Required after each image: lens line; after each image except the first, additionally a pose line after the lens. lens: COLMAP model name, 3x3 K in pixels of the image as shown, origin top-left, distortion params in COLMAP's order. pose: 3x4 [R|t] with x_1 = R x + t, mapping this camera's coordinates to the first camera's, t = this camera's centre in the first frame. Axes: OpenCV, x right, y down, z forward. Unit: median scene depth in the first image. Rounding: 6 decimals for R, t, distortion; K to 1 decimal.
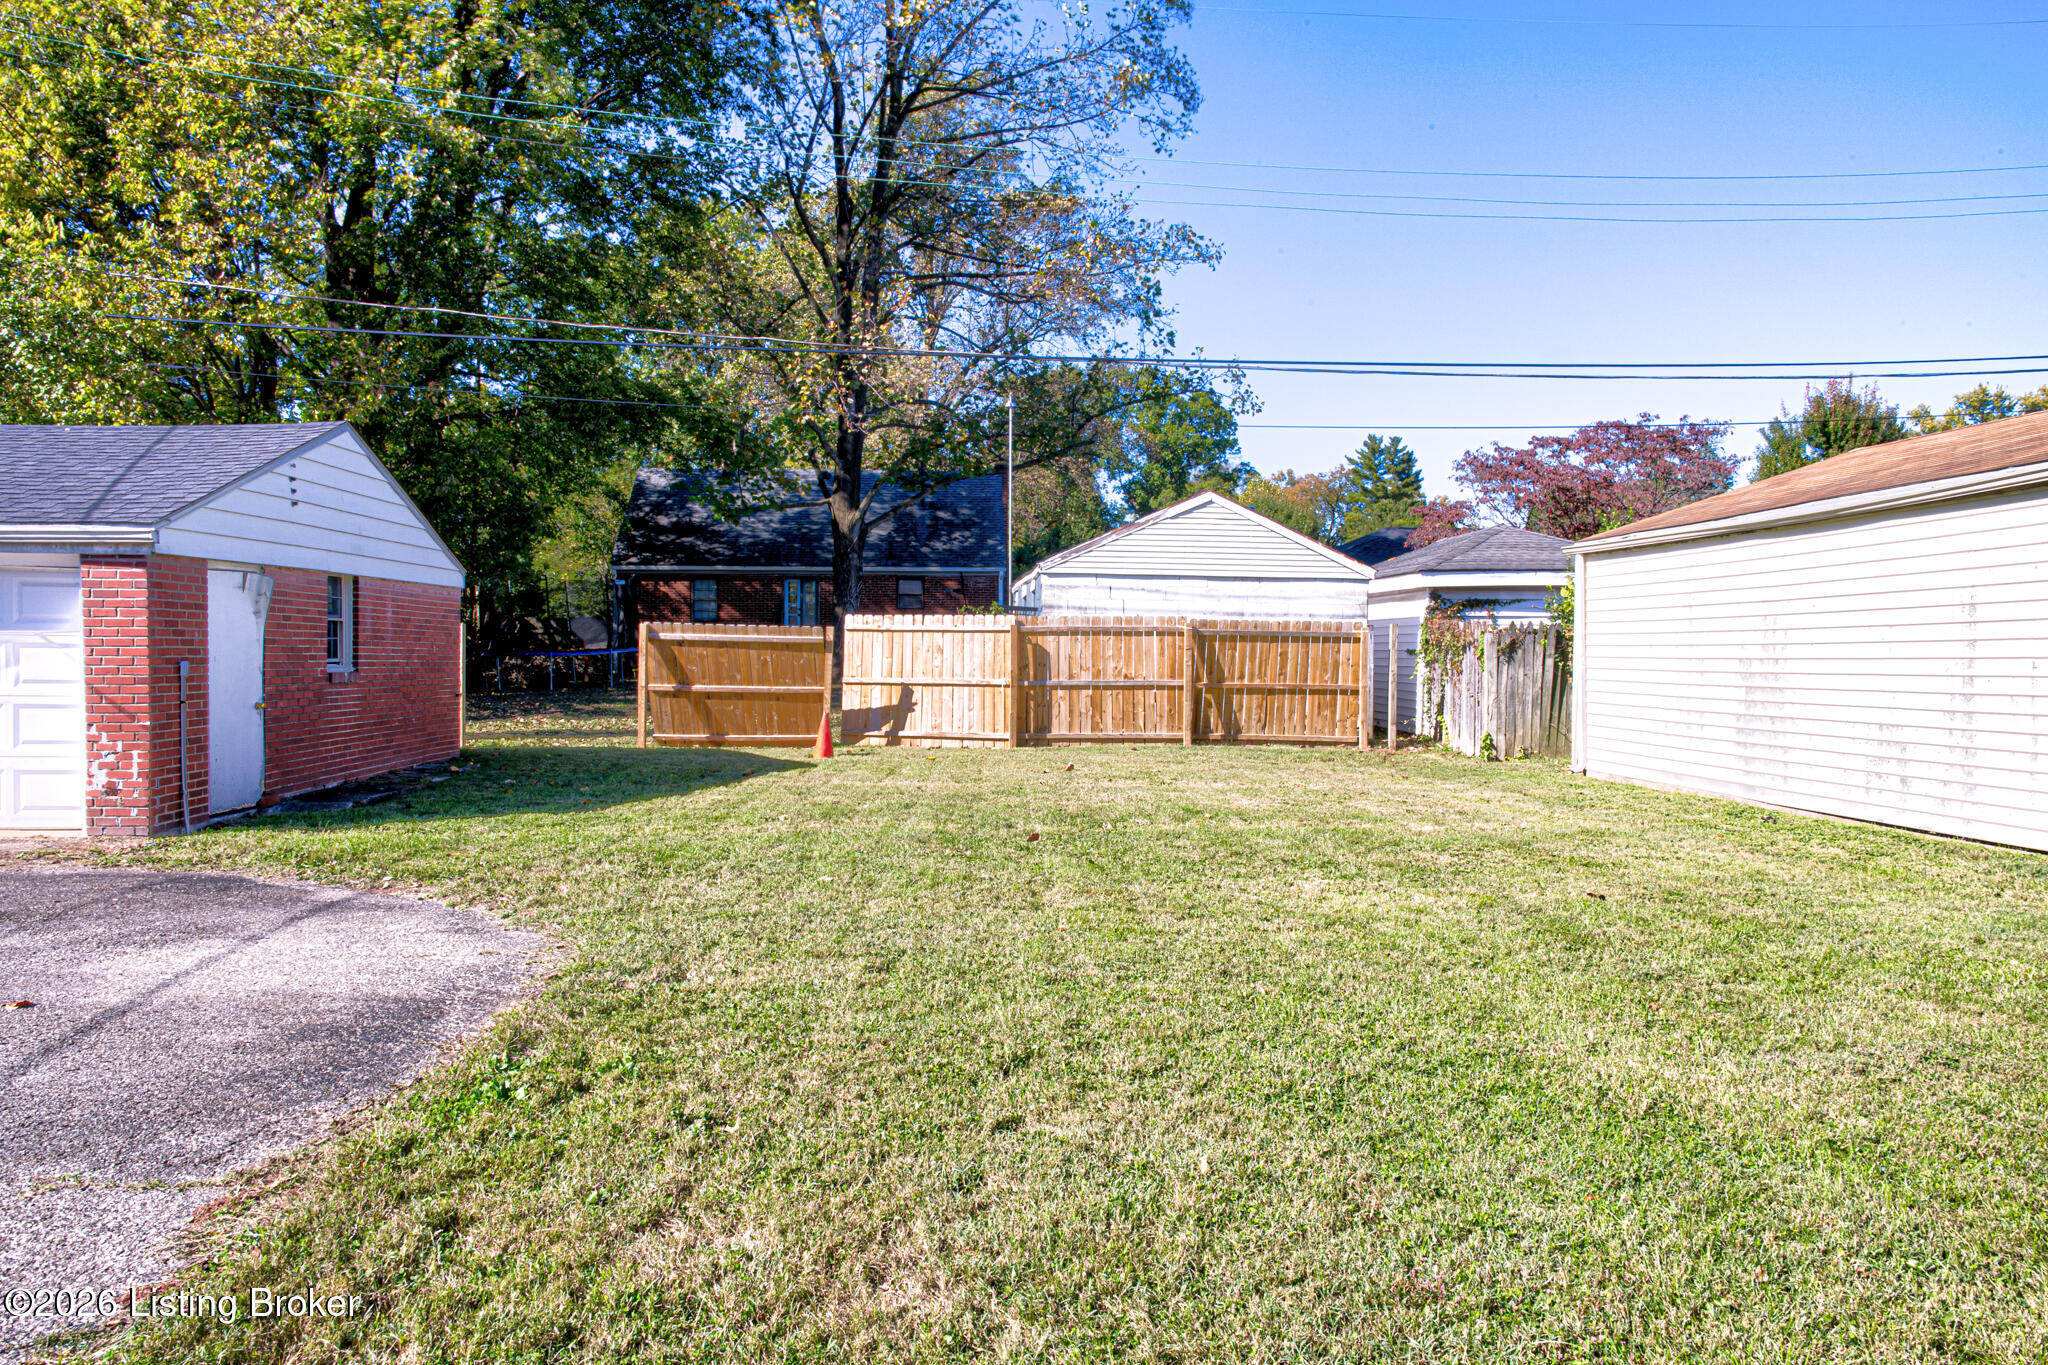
lens RADIAL K [[1395.8, 0, 1025.5], [0, 1395.8, 685.5], [0, 0, 1]] dist [-0.049188, 0.050723]
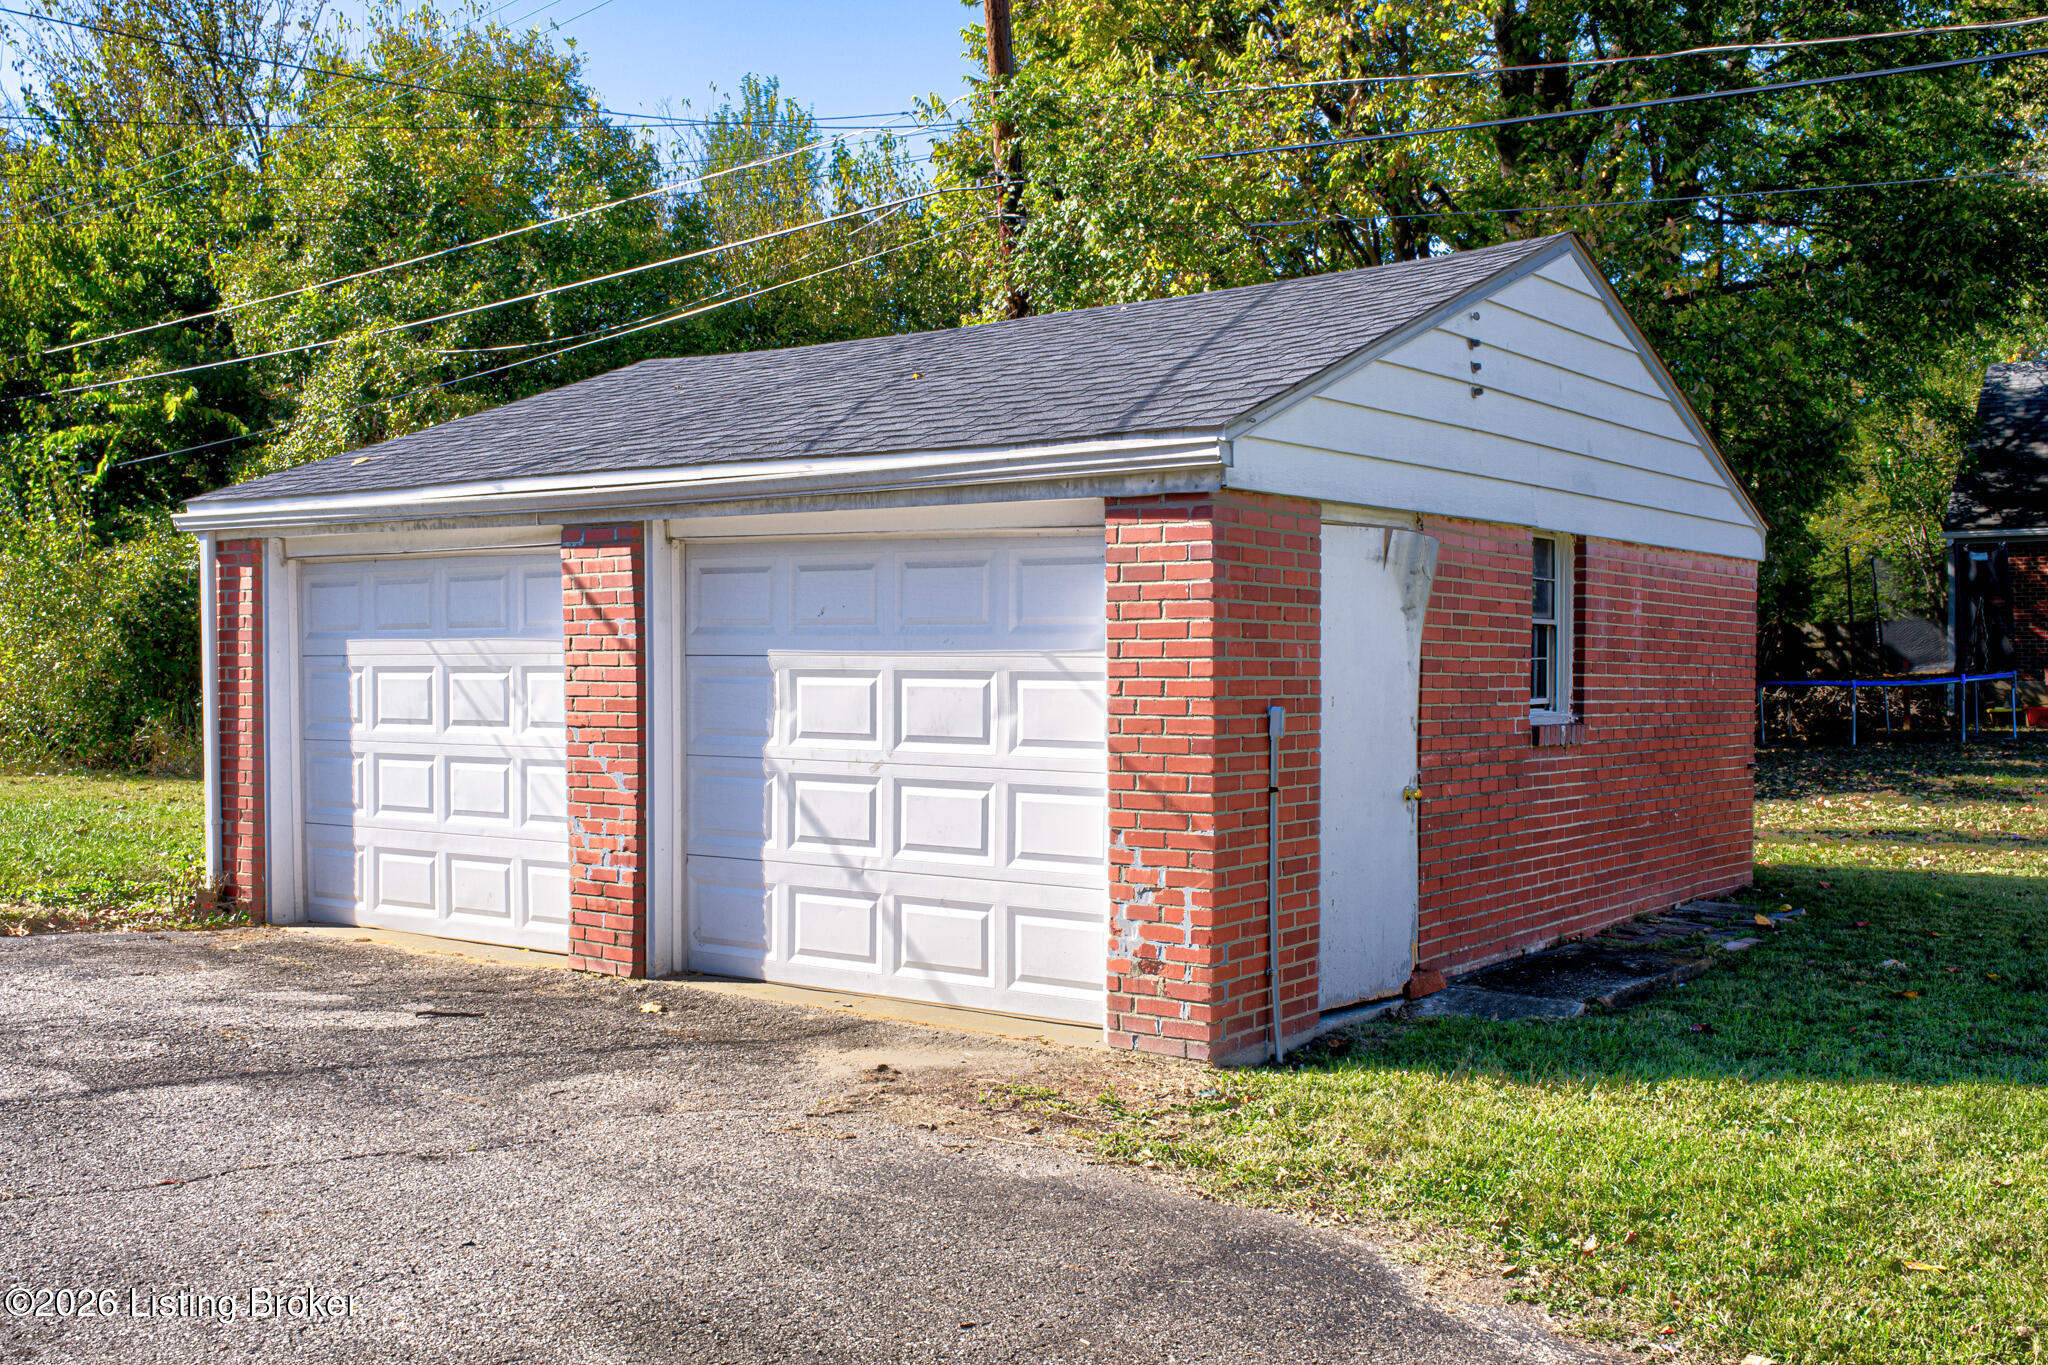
lens RADIAL K [[2011.0, 0, 1030.6], [0, 2011.0, 679.9], [0, 0, 1]] dist [-0.036566, 0.000000]
pose [[0.772395, 0.000027, -0.635142, -0.126899], [-0.014346, 0.999746, -0.017404, -0.007702], [0.634980, 0.022554, 0.772199, 0.222912]]
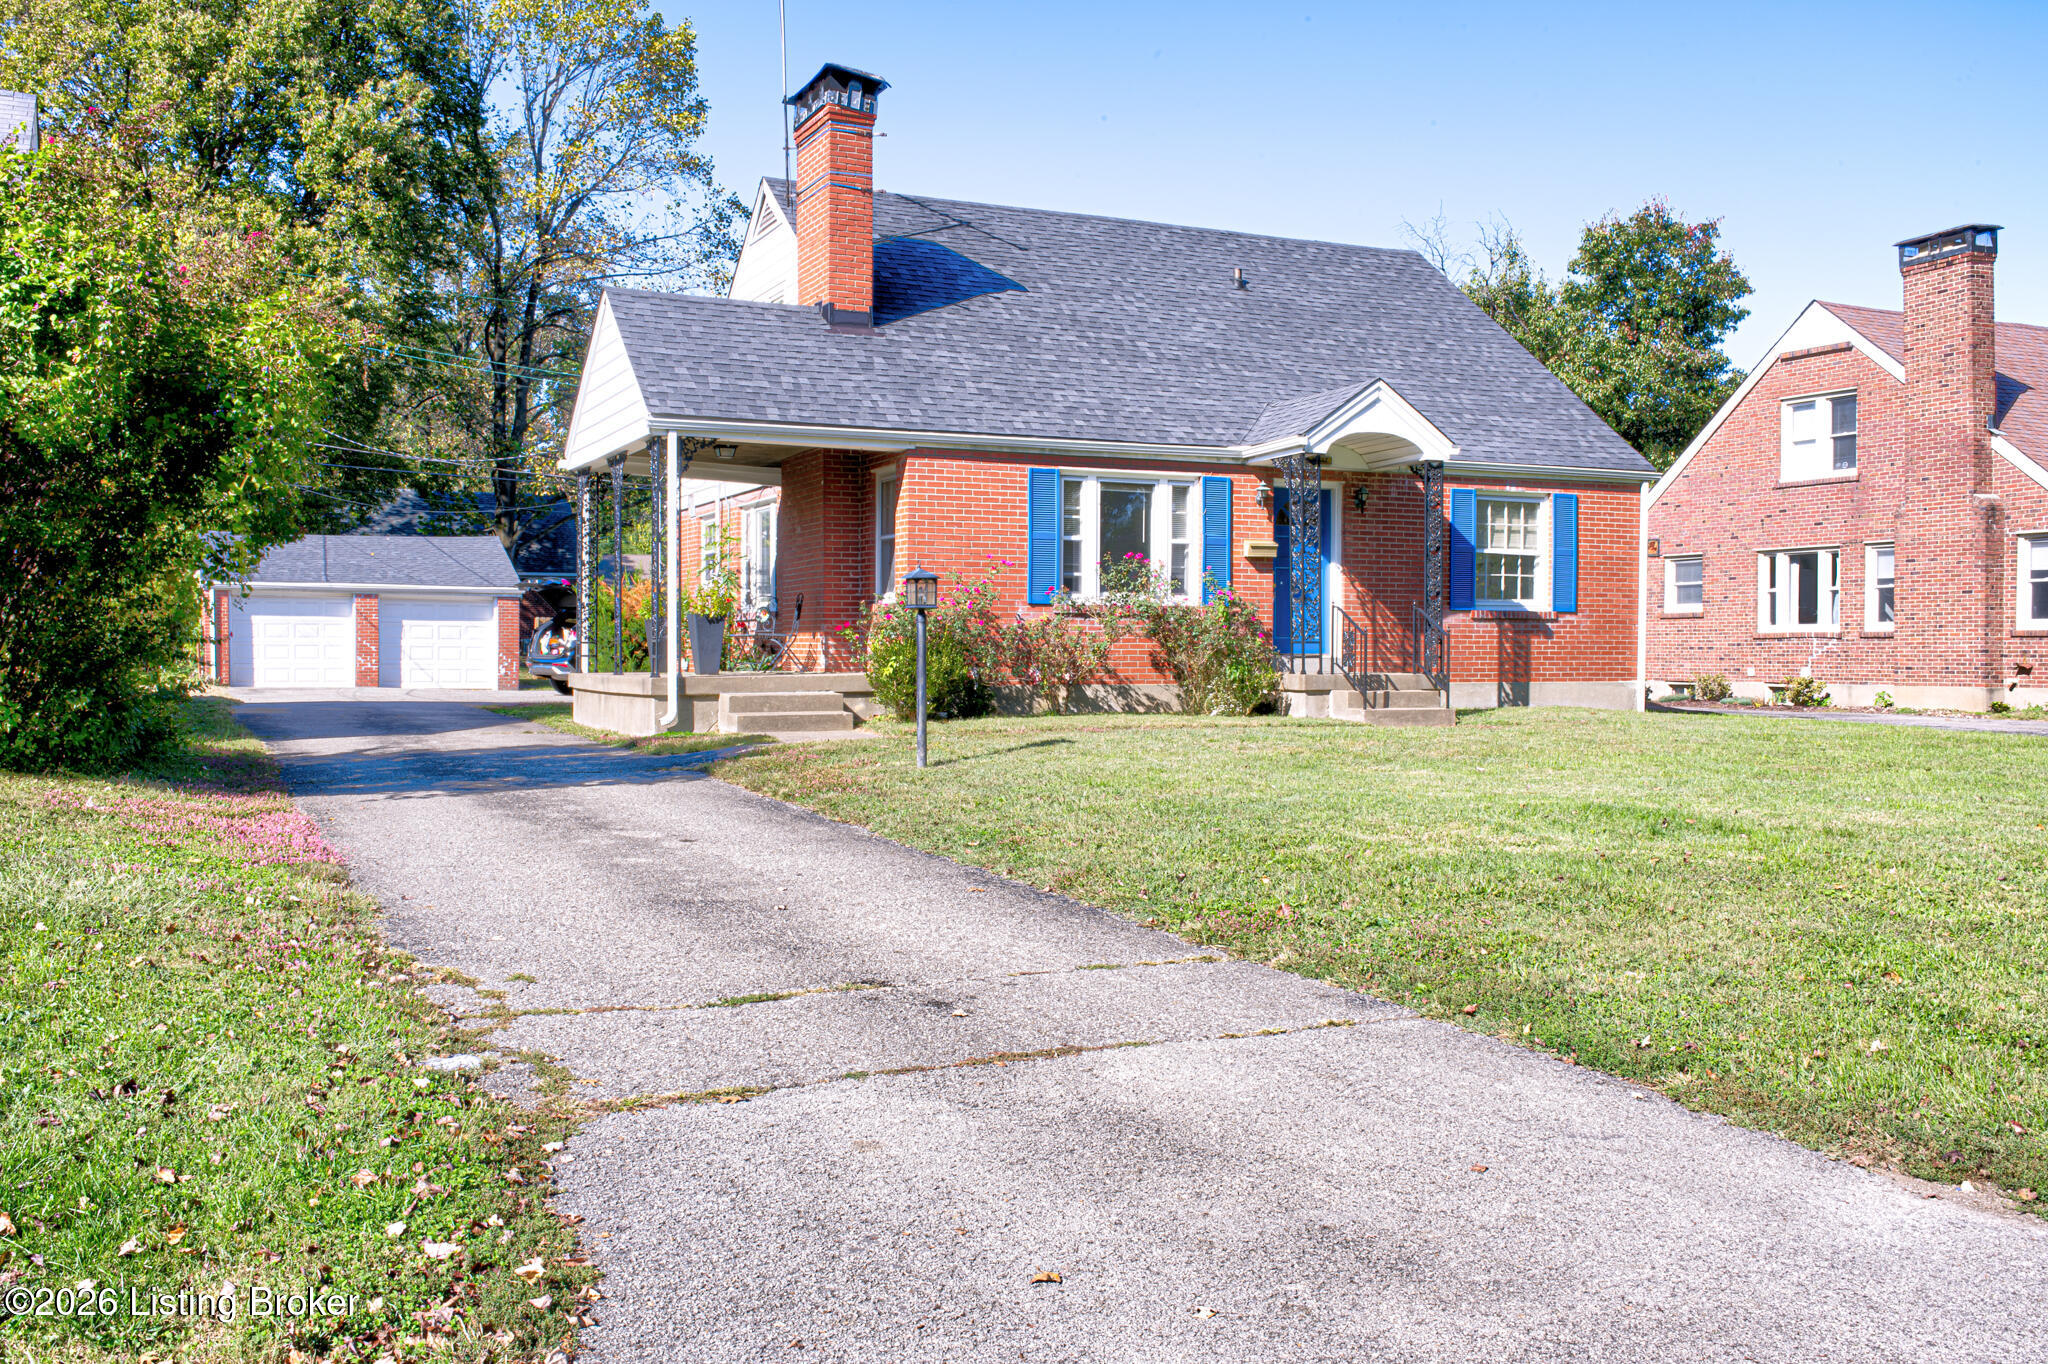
lens RADIAL K [[1848.3, 0, 1010.7], [0, 1848.3, 688.0], [0, 0, 1]] dist [-0.015802, 0.016260]
pose [[0.934145, -0.006890, 0.356828, -0.592873], [0.007191, 0.999974, 0.000482, 0.061623], [-0.356822, 0.002116, 0.934170, -1.751880]]
